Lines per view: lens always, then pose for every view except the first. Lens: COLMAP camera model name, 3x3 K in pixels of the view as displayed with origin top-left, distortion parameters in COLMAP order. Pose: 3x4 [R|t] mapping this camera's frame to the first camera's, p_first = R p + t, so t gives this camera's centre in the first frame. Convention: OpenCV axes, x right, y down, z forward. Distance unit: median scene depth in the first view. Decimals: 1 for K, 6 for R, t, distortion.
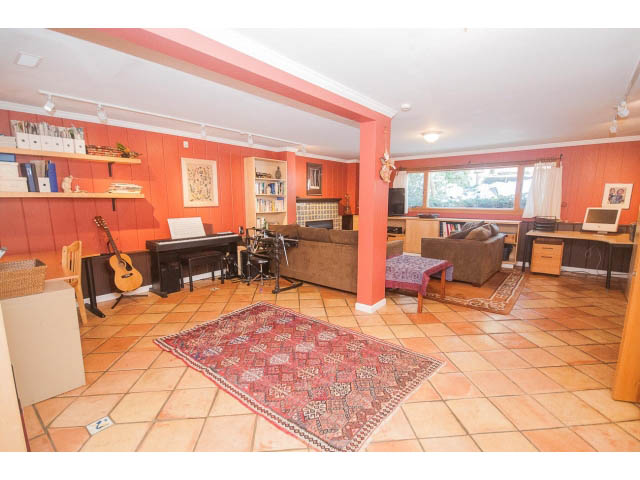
lens RADIAL K [[296.8, 0, 320.4], [0, 296.8, 241.2], [0, 0, 1]] dist [0.004332, -0.000359]
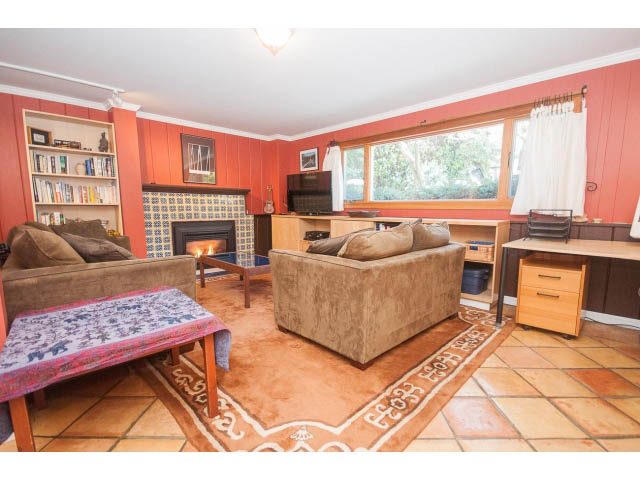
lens RADIAL K [[296.8, 0, 318.6], [0, 296.8, 242.9], [0, 0, 1]] dist [0.004332, -0.000359]
pose [[0.995062, 0.012165, -0.098512, 0.405933], [-0.013910, 0.999758, -0.017052, -0.014180], [0.098280, 0.018338, 0.994990, 0.451115]]
